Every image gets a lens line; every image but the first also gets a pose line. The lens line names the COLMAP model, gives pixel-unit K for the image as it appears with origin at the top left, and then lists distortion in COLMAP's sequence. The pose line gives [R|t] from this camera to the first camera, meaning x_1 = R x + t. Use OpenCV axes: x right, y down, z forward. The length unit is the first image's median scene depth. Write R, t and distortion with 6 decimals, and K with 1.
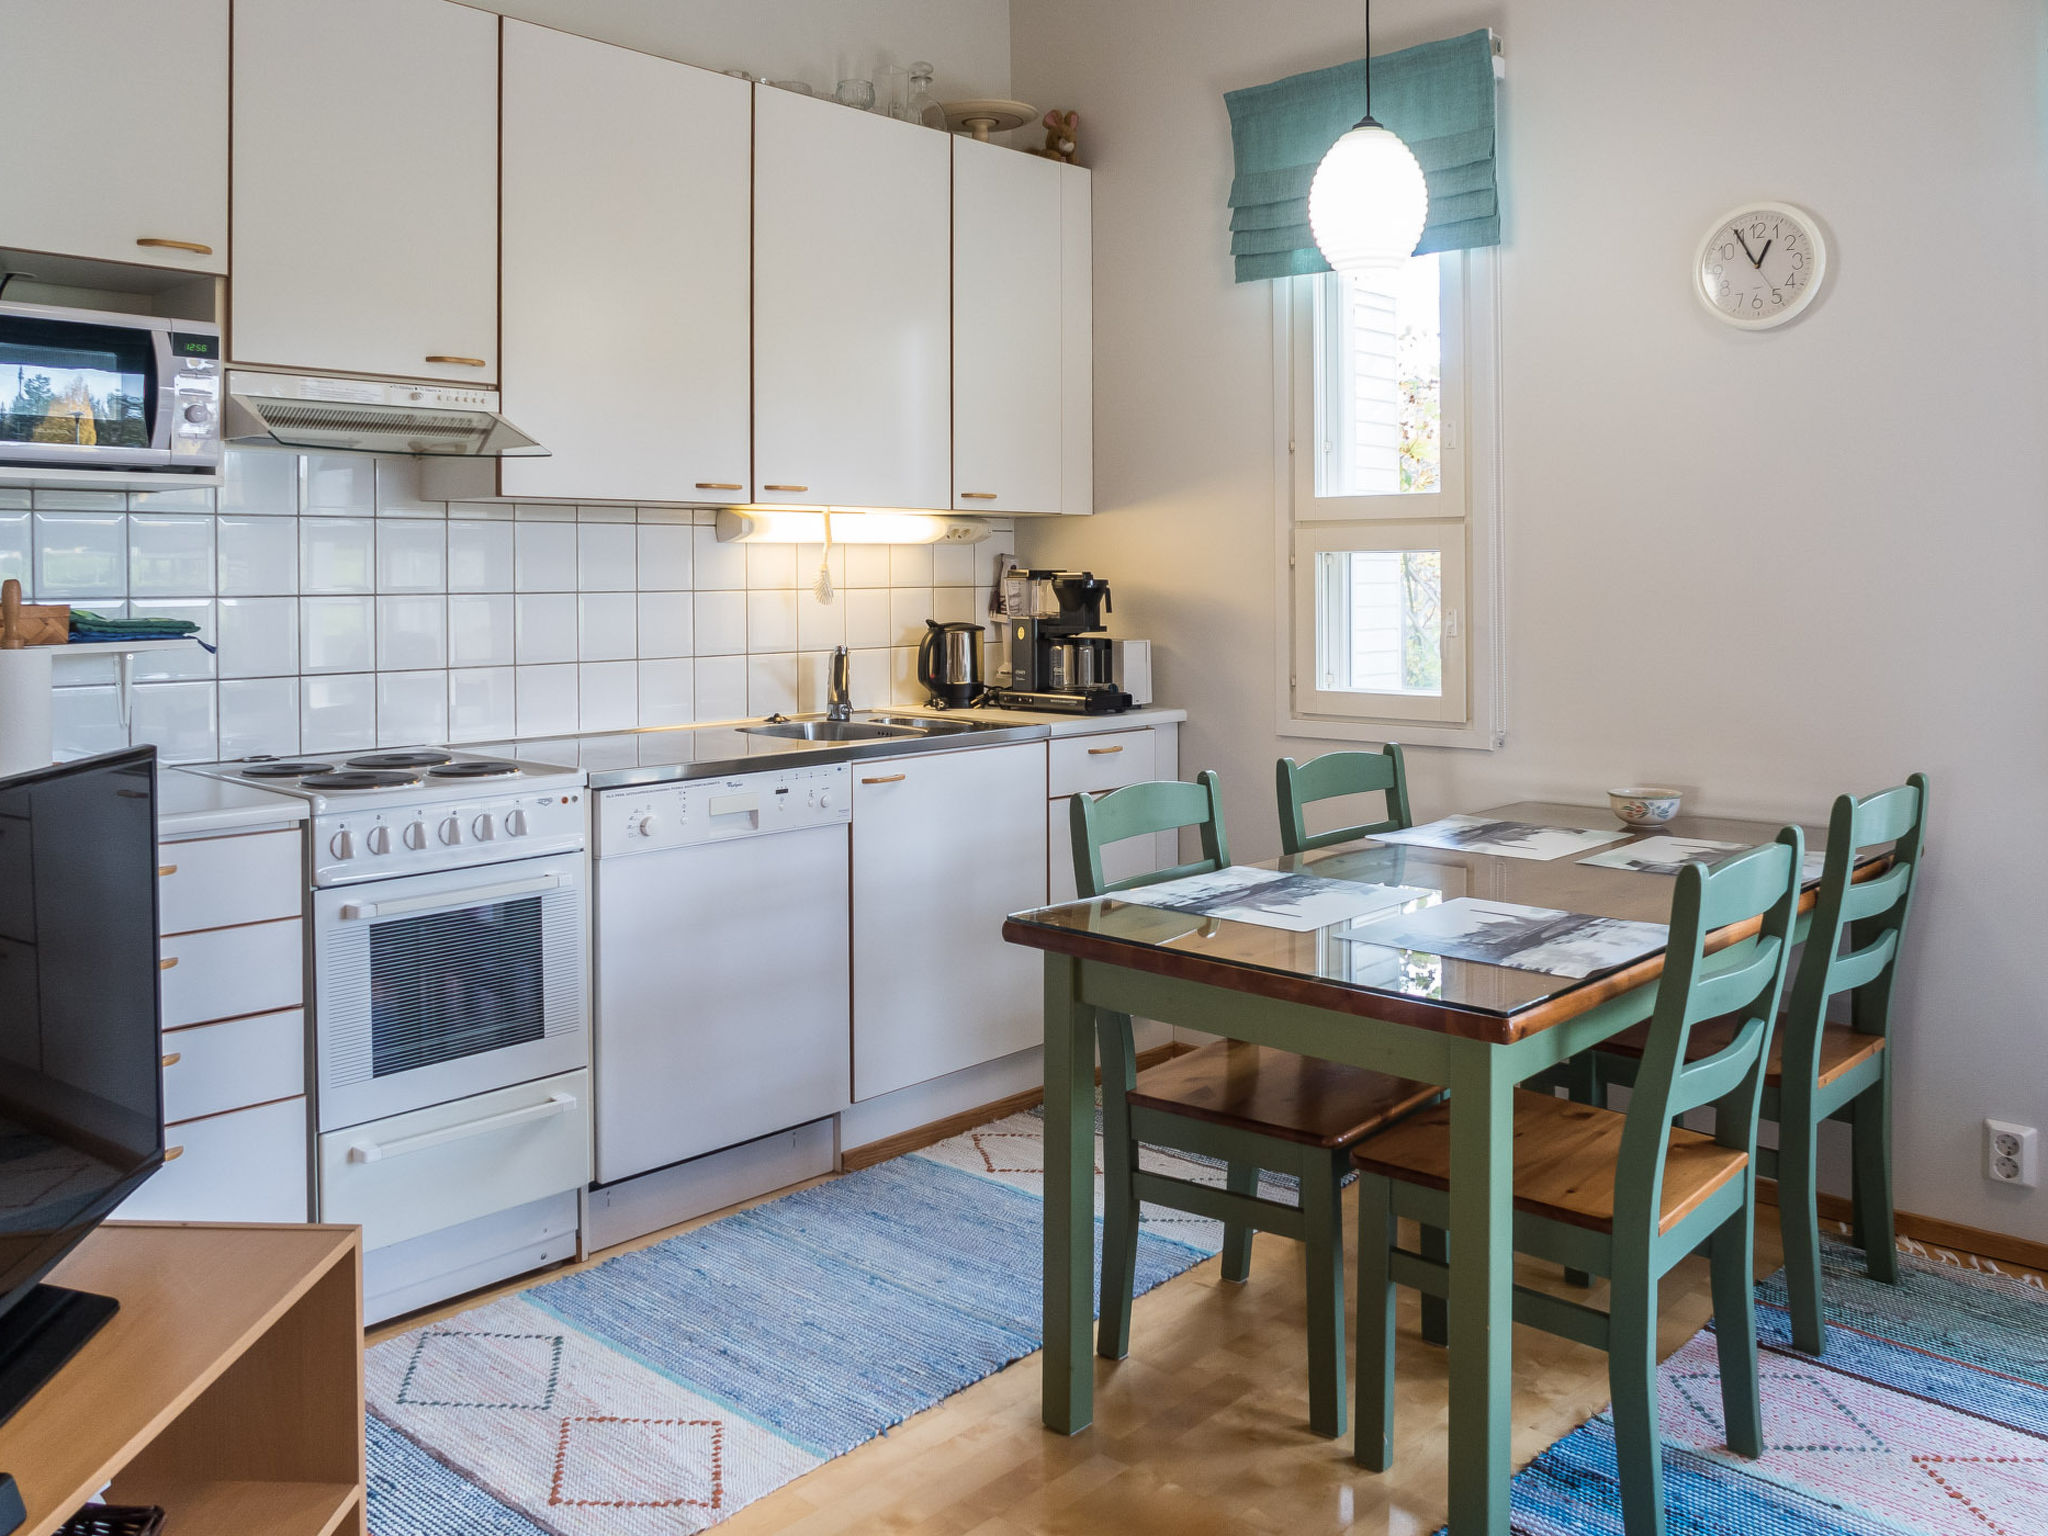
lens RADIAL K [[1678.0, 0, 1018.0], [0, 1678.0, 575.4], [0, 0, 1]] dist [-0.027514, 0.013166]
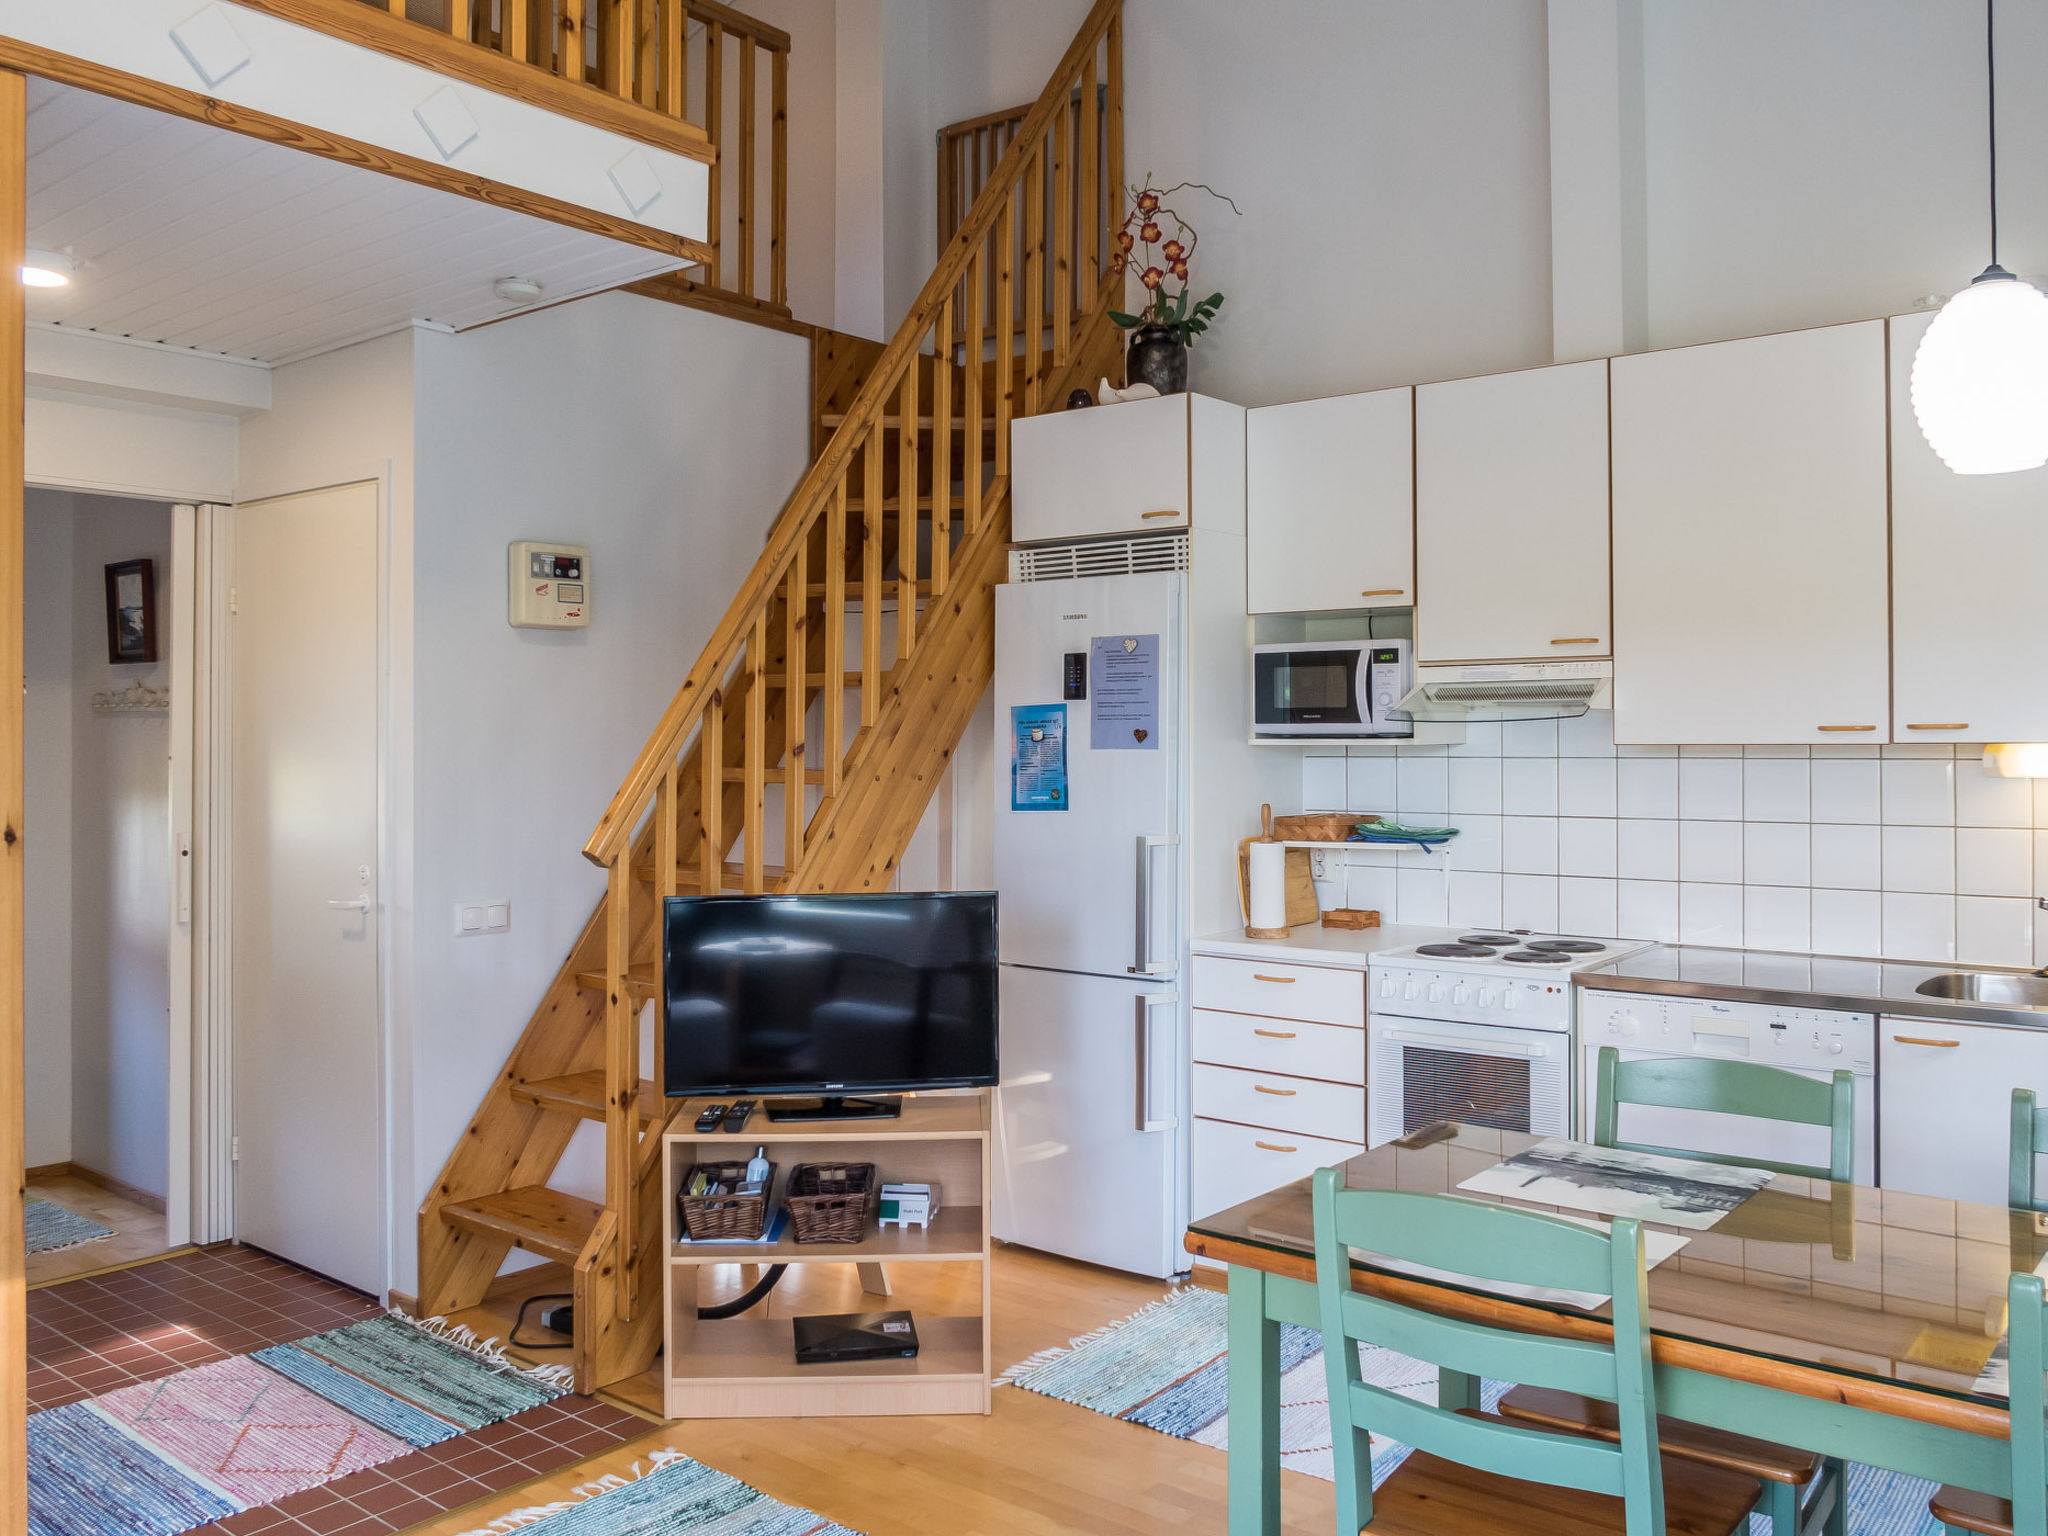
lens RADIAL K [[1647.5, 0, 1015.4], [0, 1647.5, 725.6], [0, 0, 1]] dist [-0.042302, 0.001396]
pose [[0.066996, -0.005460, -0.997738, 0.927391], [0.002278, 0.999983, -0.005319, -0.059551], [0.997751, -0.001917, 0.067007, 0.503673]]
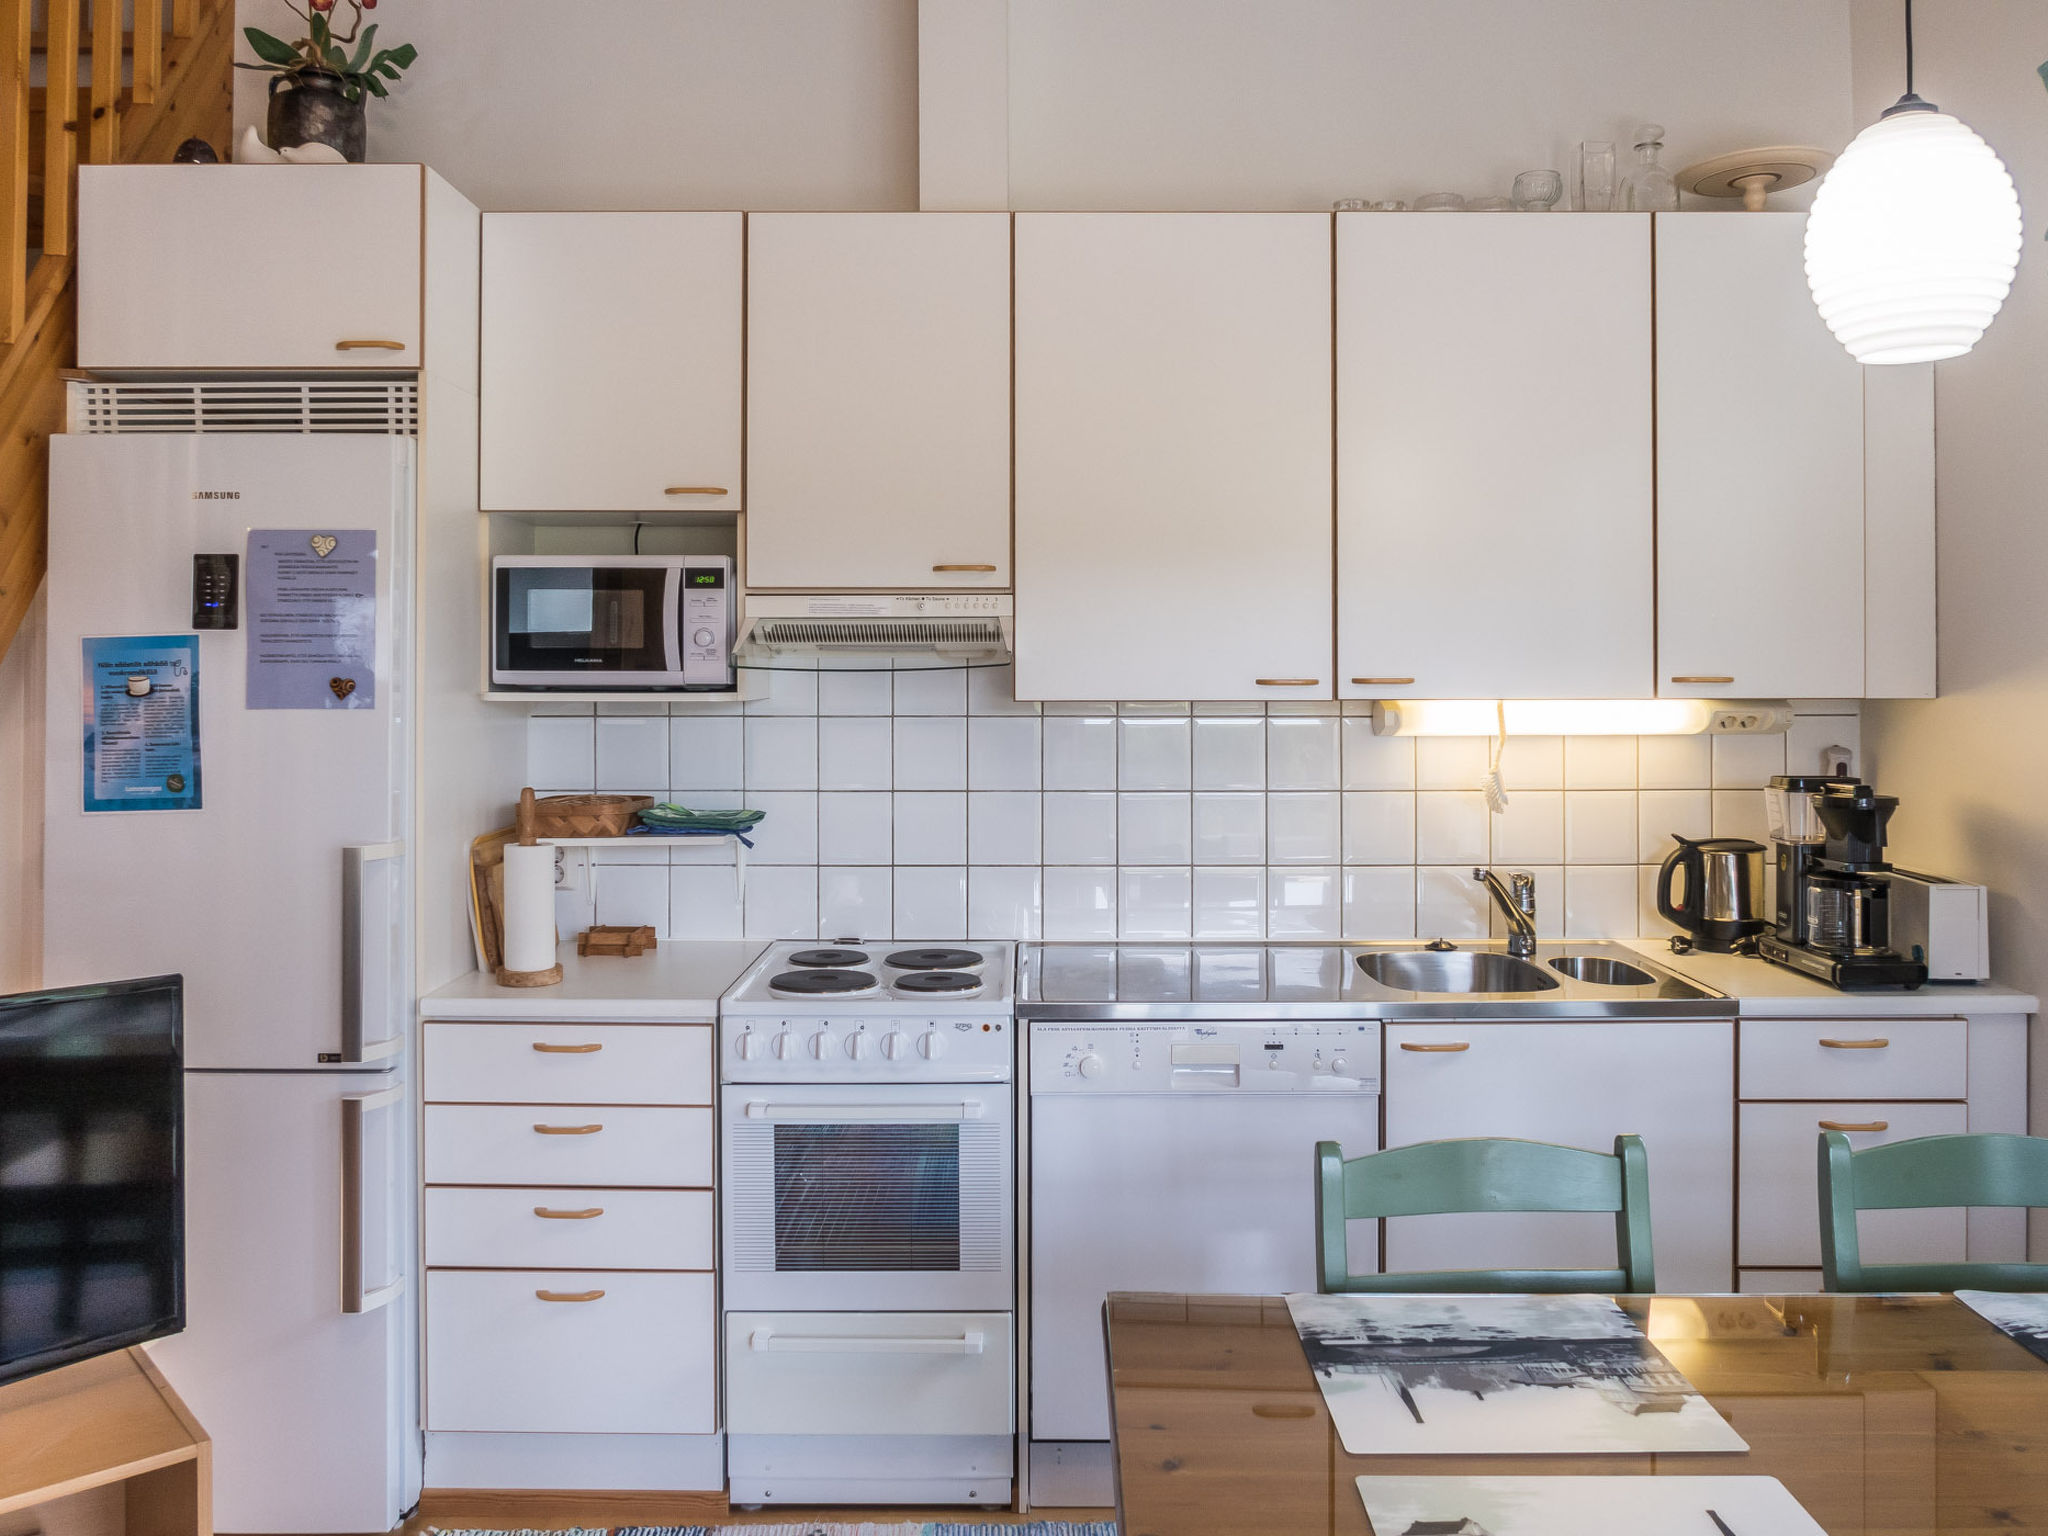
lens RADIAL K [[1612.3, 0, 1015.3], [0, 1612.3, 673.4], [0, 0, 1]] dist [-0.025870, 0.007357]
pose [[0.677187, -0.000723, -0.735810, 0.411005], [-0.002817, 0.999990, -0.003576, -0.064014], [0.735805, 0.004494, 0.677178, 0.381212]]
